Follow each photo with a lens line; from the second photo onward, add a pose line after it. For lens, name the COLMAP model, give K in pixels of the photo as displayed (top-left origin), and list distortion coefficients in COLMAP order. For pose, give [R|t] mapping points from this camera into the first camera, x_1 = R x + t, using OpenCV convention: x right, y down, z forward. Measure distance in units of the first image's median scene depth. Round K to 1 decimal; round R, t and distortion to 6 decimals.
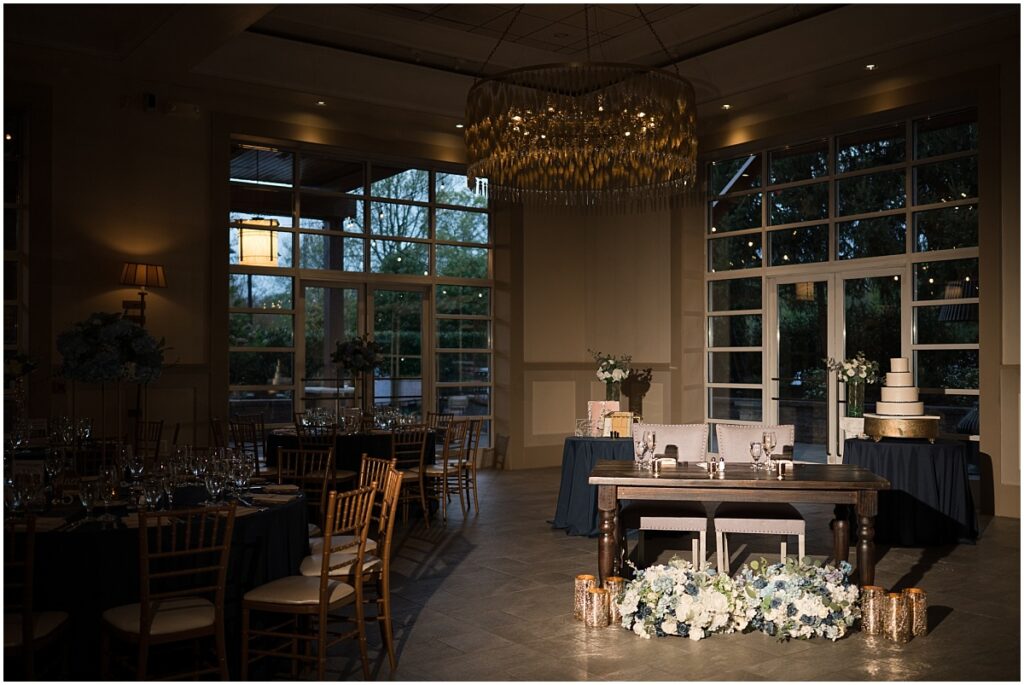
lens RADIAL K [[972.9, 0, 531.9], [0, 972.9, 351.8], [0, 0, 1]] dist [0.016005, 0.000000]
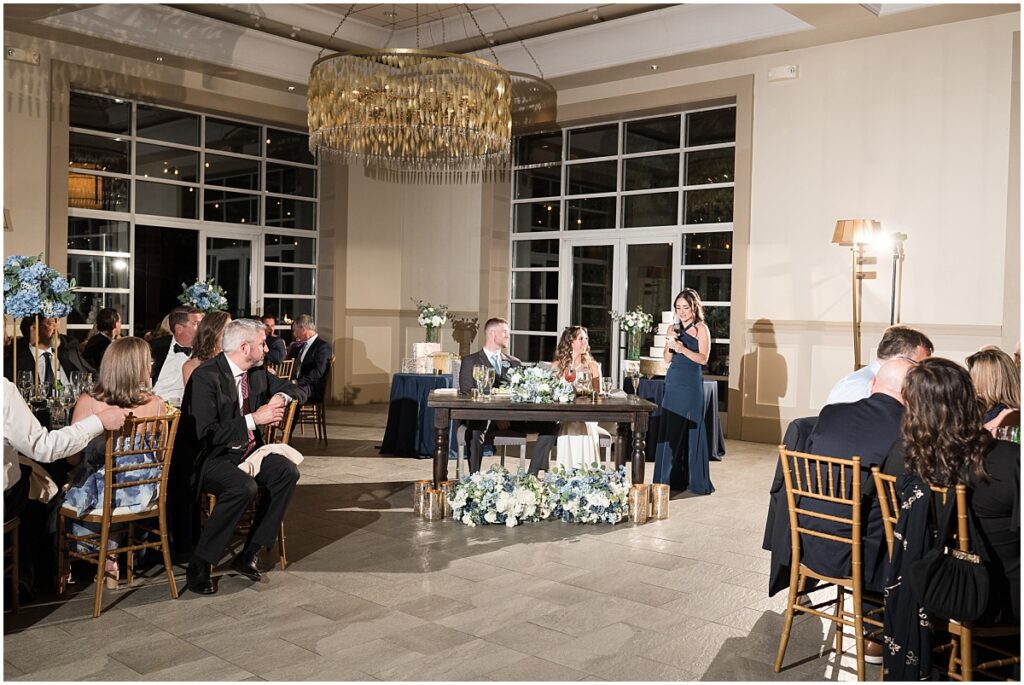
lens RADIAL K [[972.9, 0, 515.6], [0, 972.9, 344.1], [0, 0, 1]] dist [0.016005, 0.000000]
pose [[0.979624, 0.016798, 0.200134, -0.060557], [-0.025631, 0.998805, 0.041625, 0.000882], [-0.199196, -0.045906, 0.978884, -0.173537]]
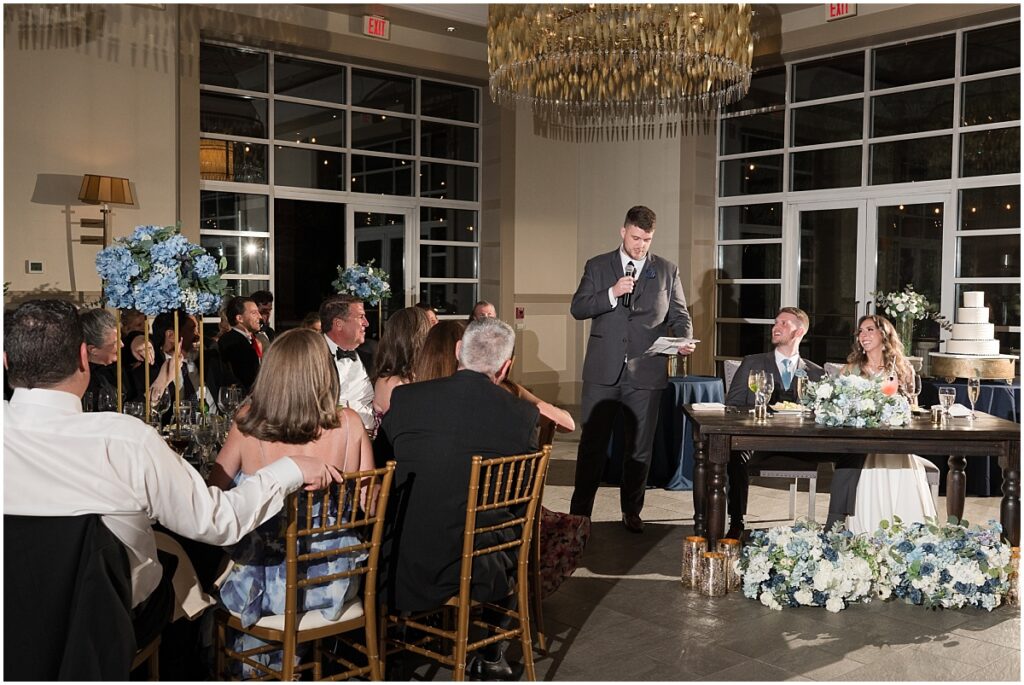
lens RADIAL K [[1002.8, 0, 488.3], [0, 1002.8, 343.8], [0, 0, 1]] dist [0.009482, 0.000000]
pose [[0.998066, 0.005428, 0.061926, -0.138777], [-0.009071, 0.998234, 0.058701, 0.004018], [-0.061498, -0.059149, 0.996353, 0.093531]]
